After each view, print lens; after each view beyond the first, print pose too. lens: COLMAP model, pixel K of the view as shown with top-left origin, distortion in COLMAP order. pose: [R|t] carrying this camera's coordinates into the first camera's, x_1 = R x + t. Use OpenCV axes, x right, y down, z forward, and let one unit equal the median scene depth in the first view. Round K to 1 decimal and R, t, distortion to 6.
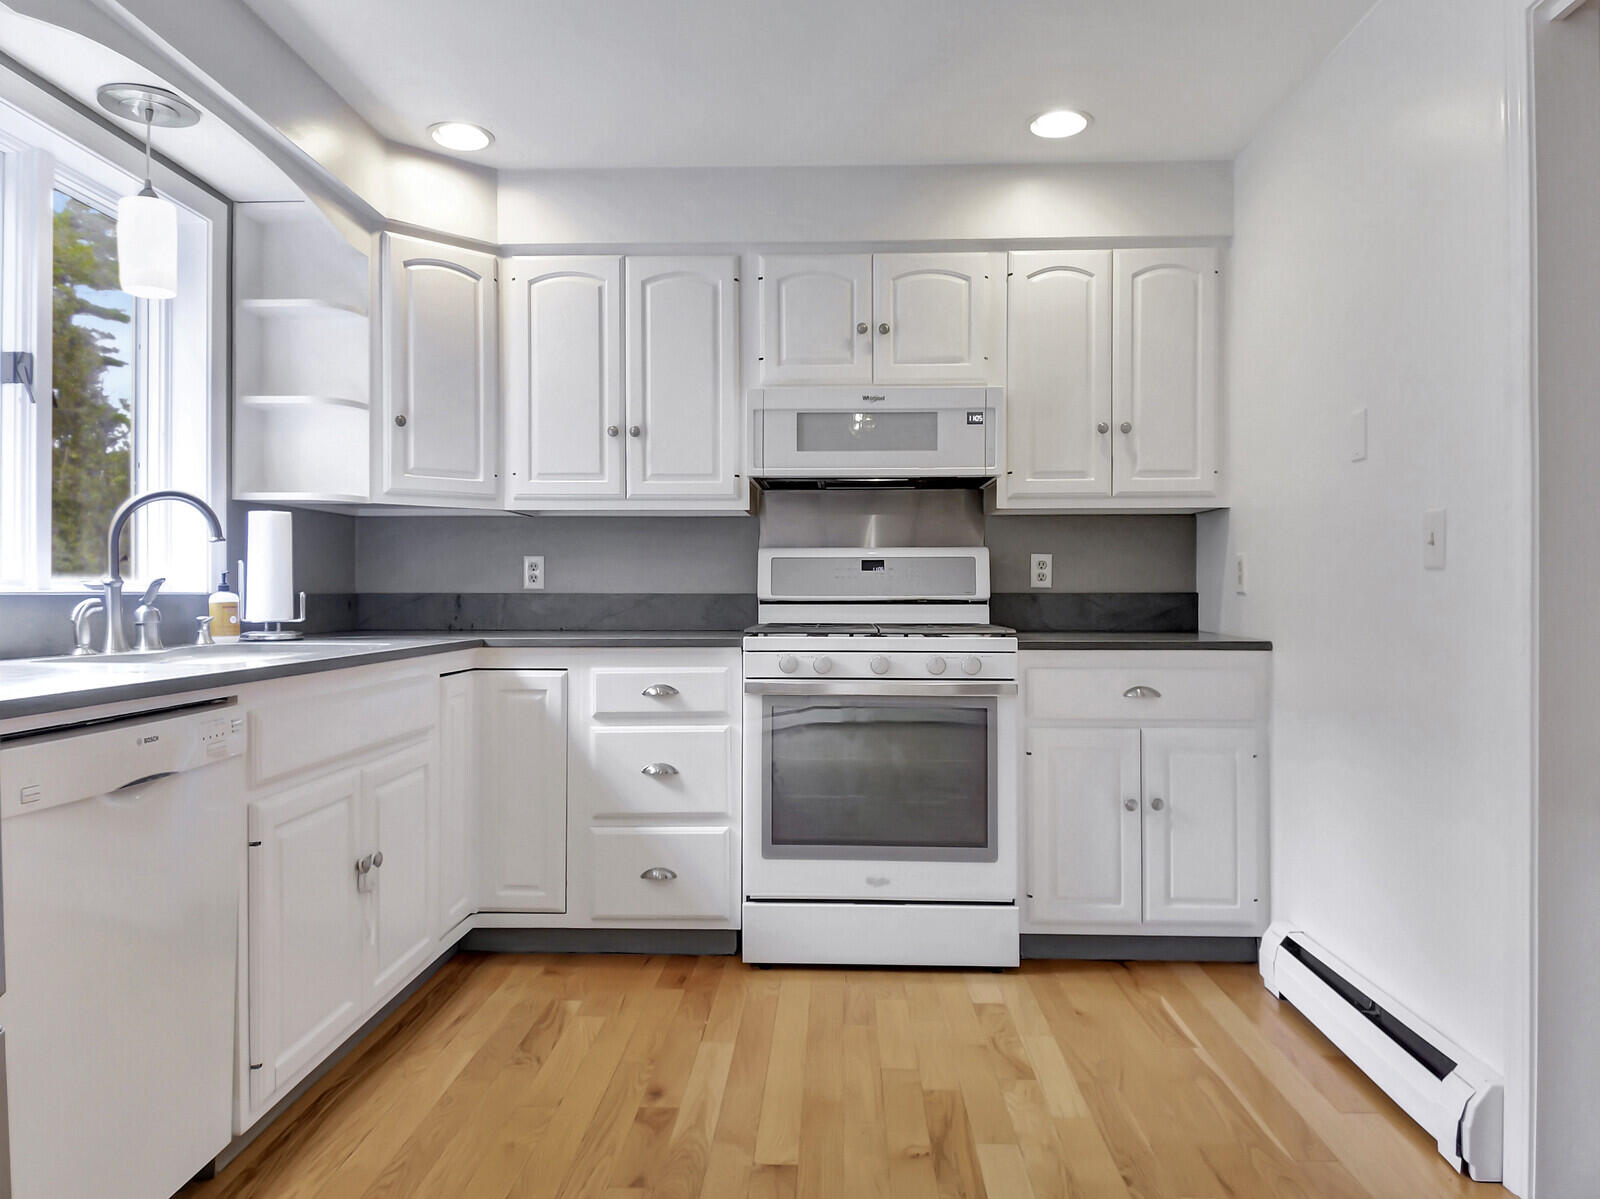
lens RADIAL K [[1100.2, 0, 800.0], [0, 1100.2, 599.5], [0, 0, 1]] dist [0.045987, -0.069894]
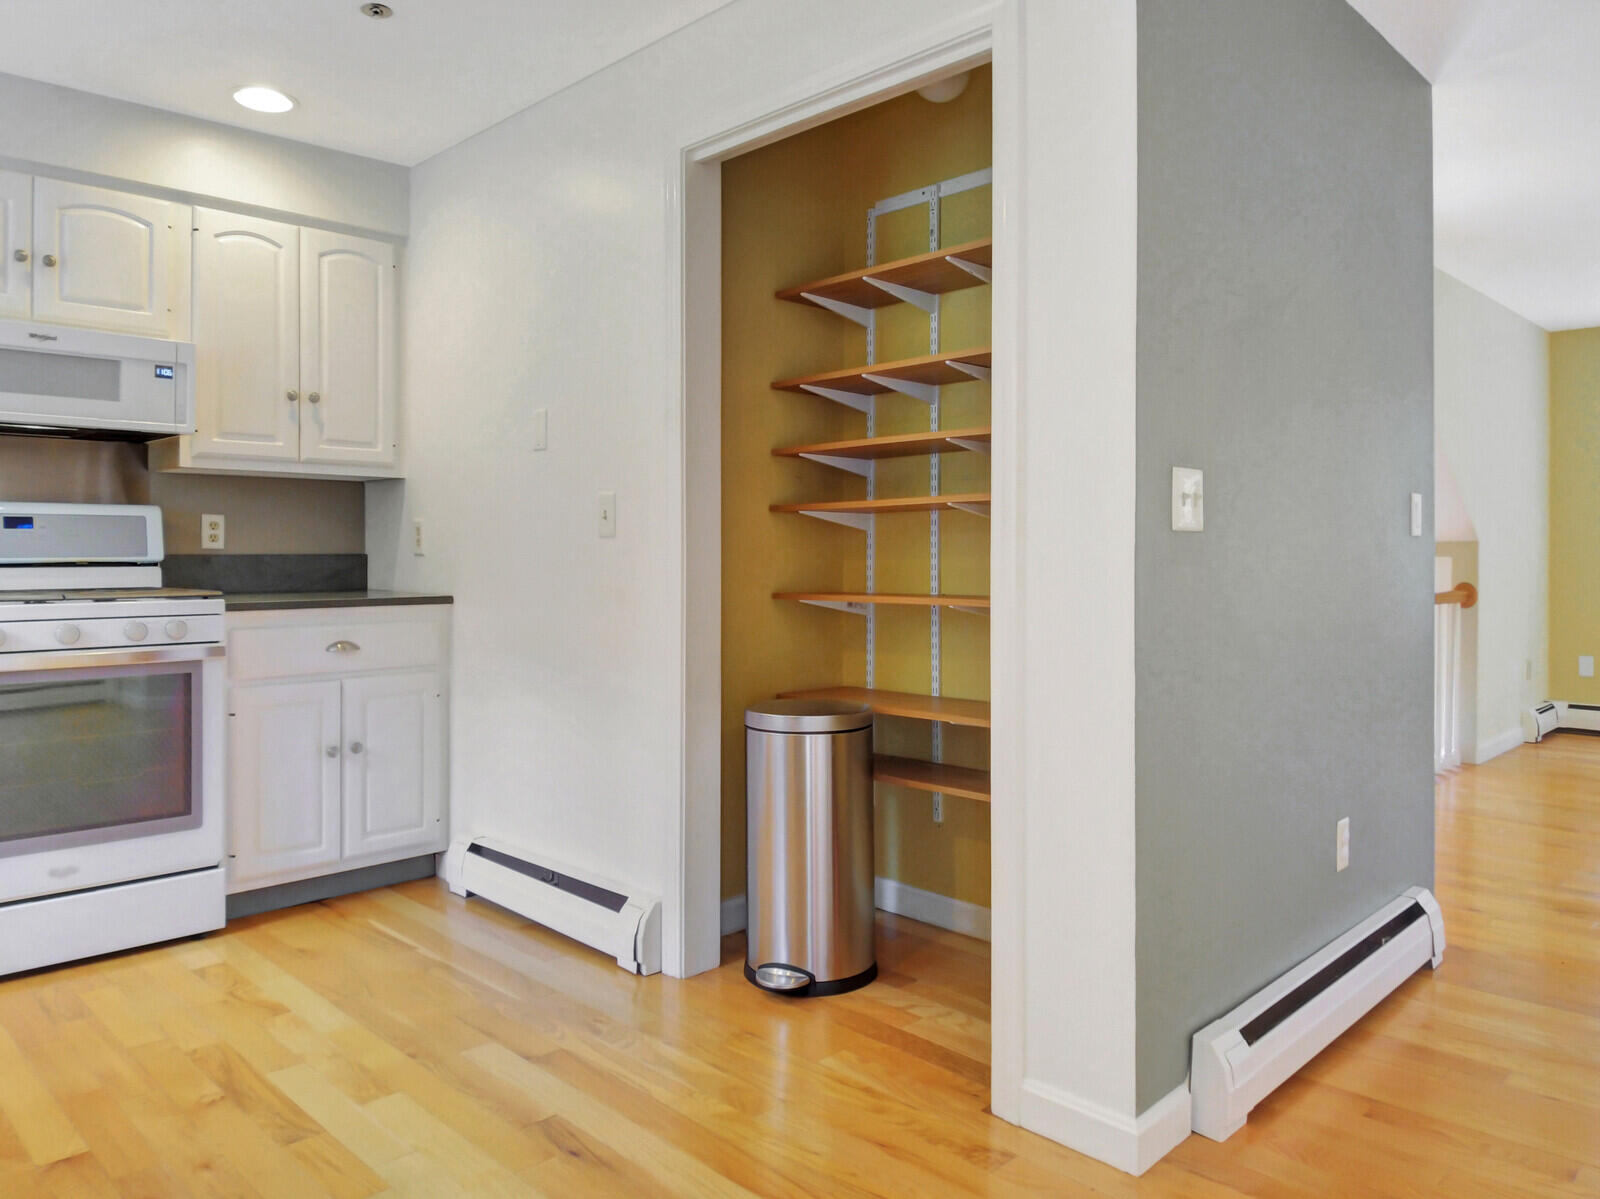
lens RADIAL K [[1121.8, 0, 799.5], [0, 1121.8, 564.5], [0, 0, 1]] dist [-0.000133, -0.032512]
pose [[0.674862, -0.007571, 0.737906, -0.181593], [0.004137, 0.999970, 0.006477, -0.001232], [-0.737933, -0.001318, 0.674873, -0.062691]]
